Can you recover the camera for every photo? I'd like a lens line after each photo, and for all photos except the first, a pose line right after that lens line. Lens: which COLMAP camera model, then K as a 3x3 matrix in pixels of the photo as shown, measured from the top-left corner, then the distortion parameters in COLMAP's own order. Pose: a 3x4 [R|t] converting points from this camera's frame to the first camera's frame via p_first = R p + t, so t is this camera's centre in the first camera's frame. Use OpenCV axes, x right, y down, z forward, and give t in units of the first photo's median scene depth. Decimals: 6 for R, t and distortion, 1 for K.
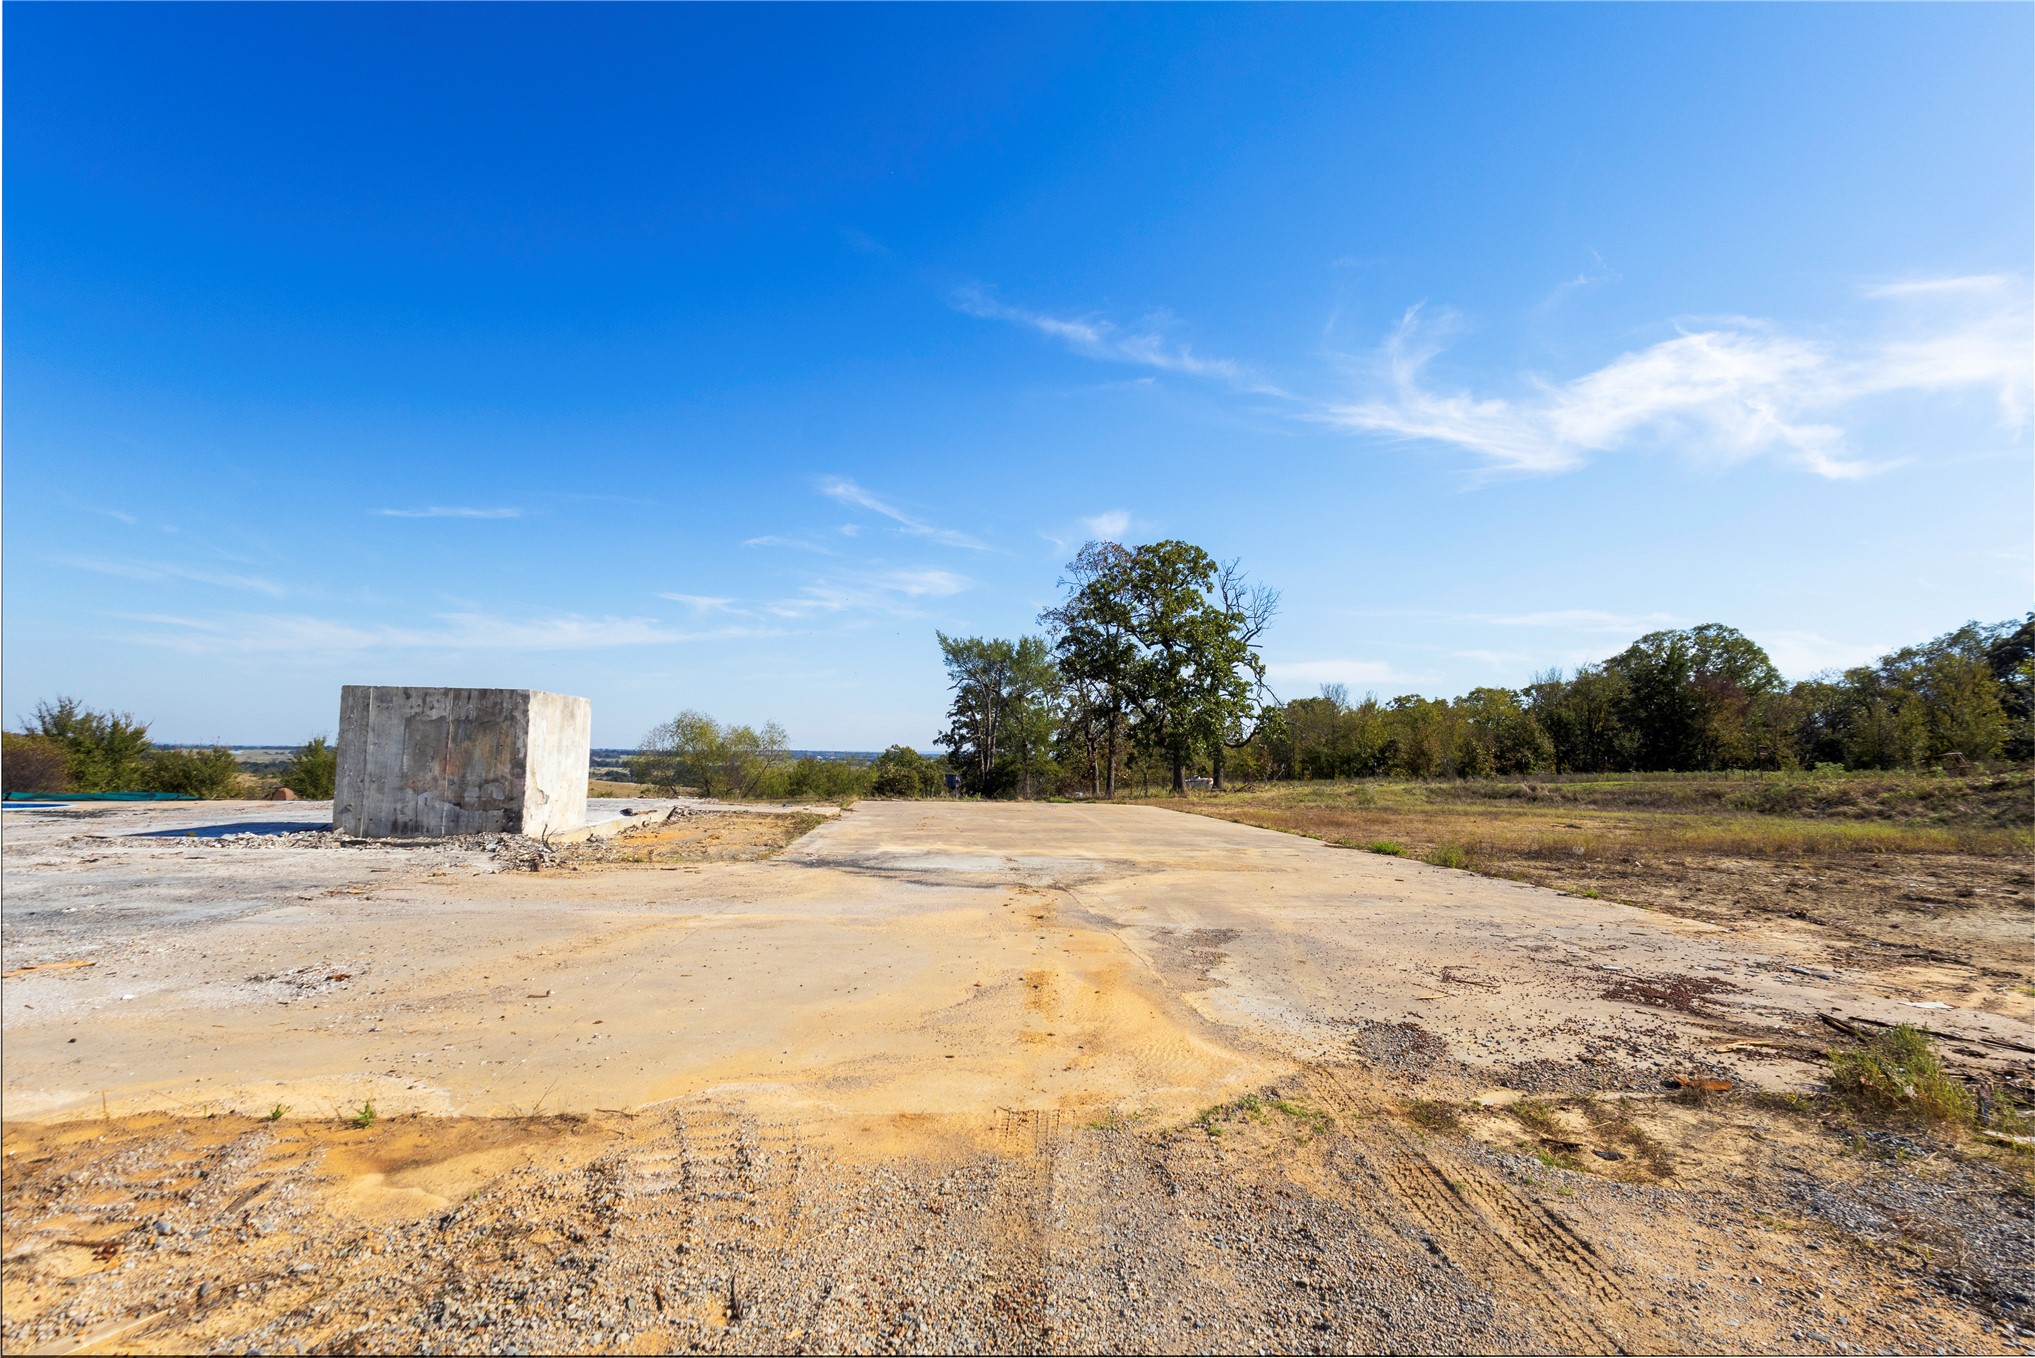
lens RADIAL K [[923.3, 0, 1026.5], [0, 923.3, 724.5], [0, 0, 1]] dist [-0.018131, 0.001294]
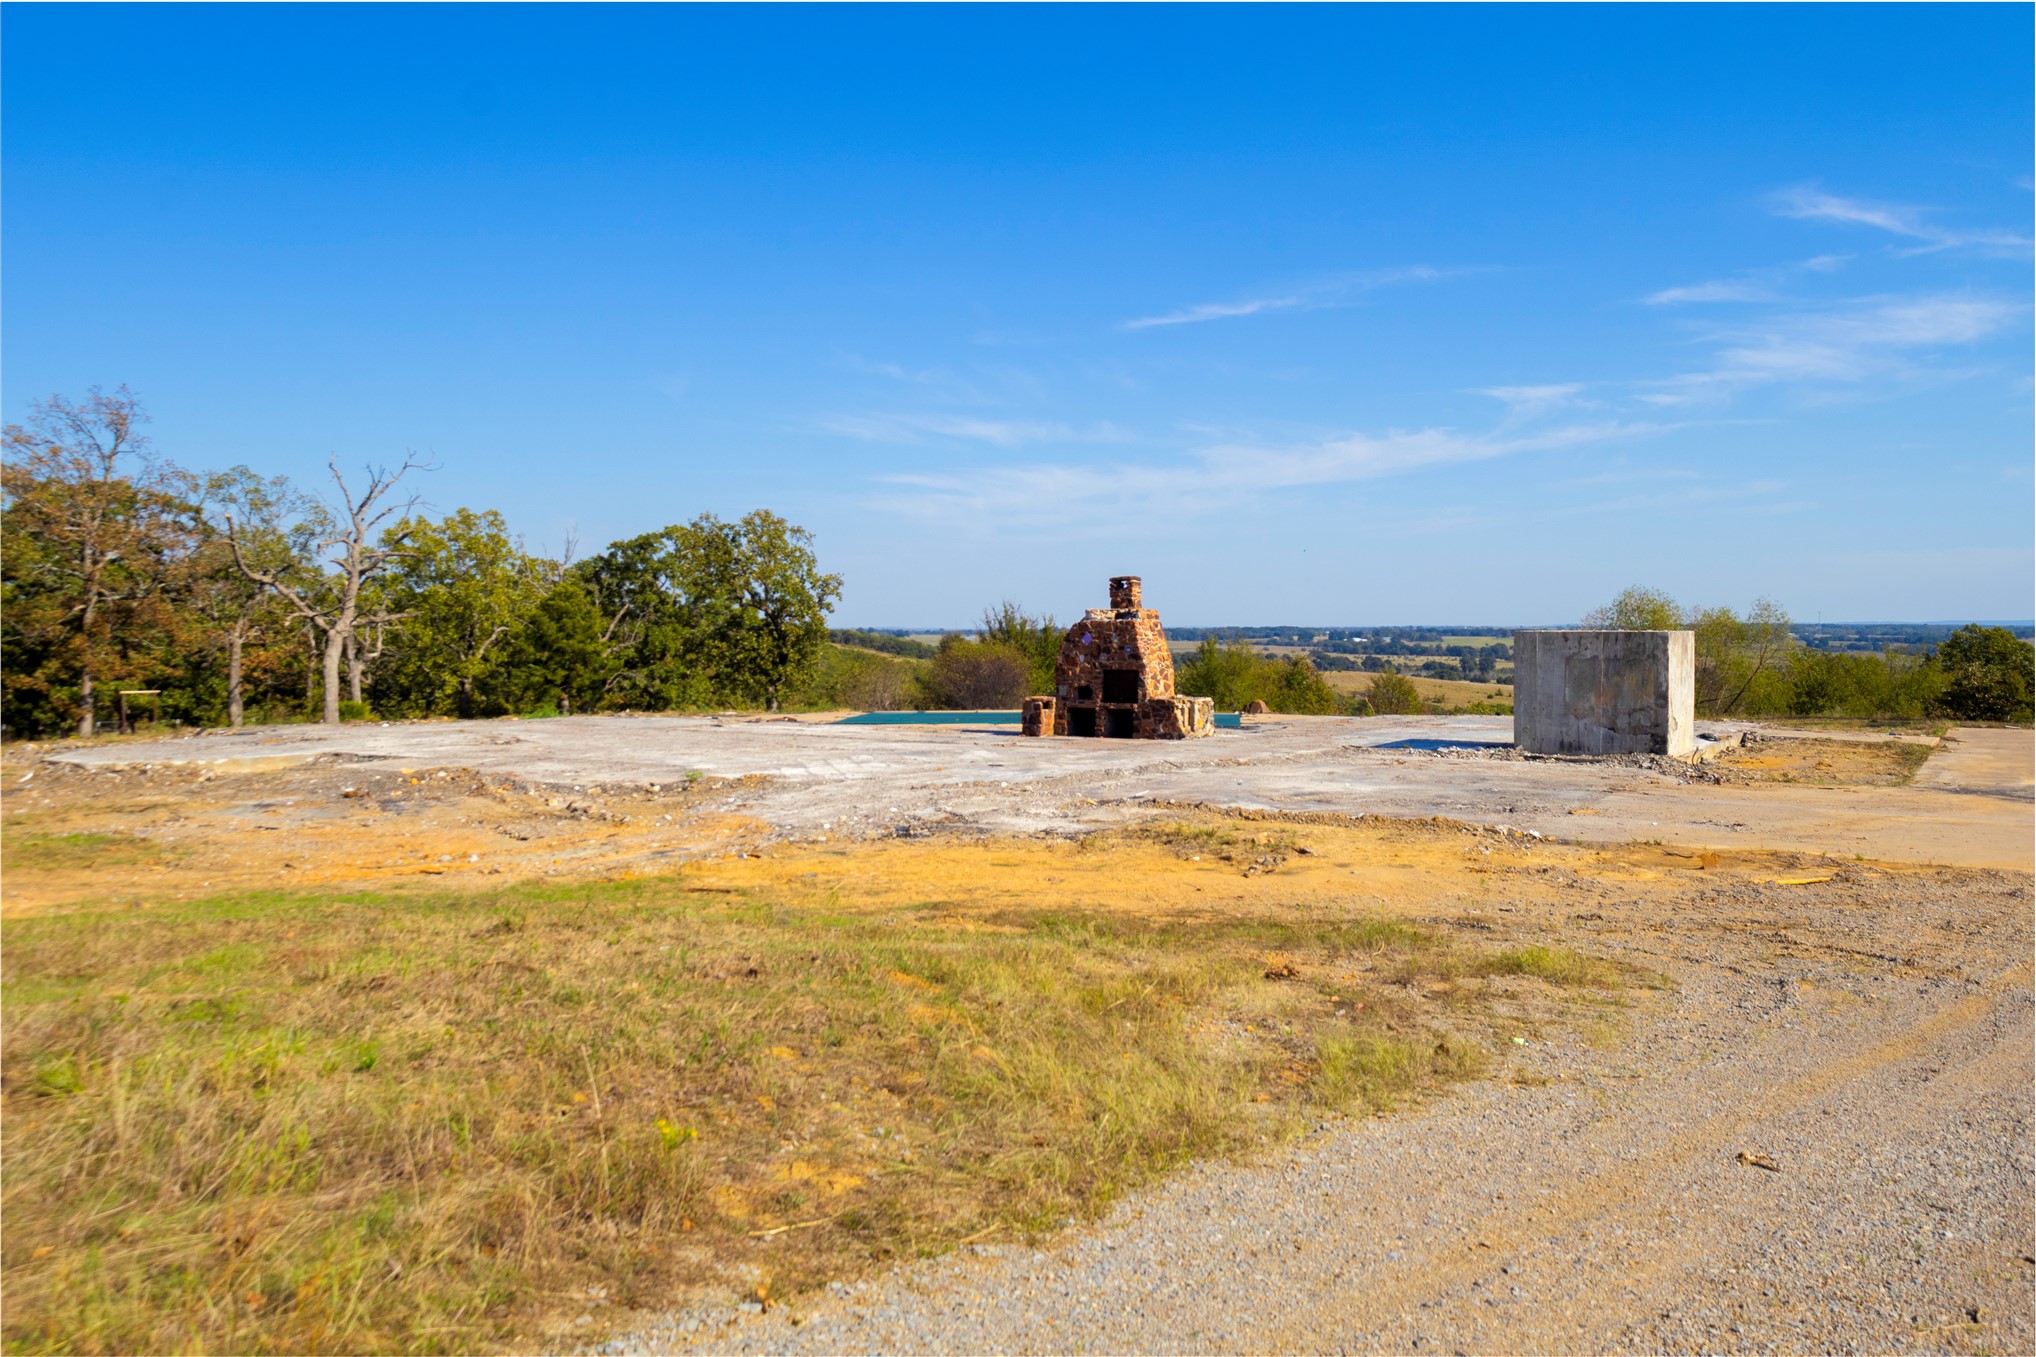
lens RADIAL K [[1688.2, 0, 1016.9], [0, 1688.2, 670.4], [0, 0, 1]] dist [0.050894, 0.003227]
pose [[0.838983, 0.007444, -0.544106, -0.012559], [0.029091, 0.997863, 0.058510, -0.029766], [0.543379, -0.064918, 0.836974, -0.268133]]
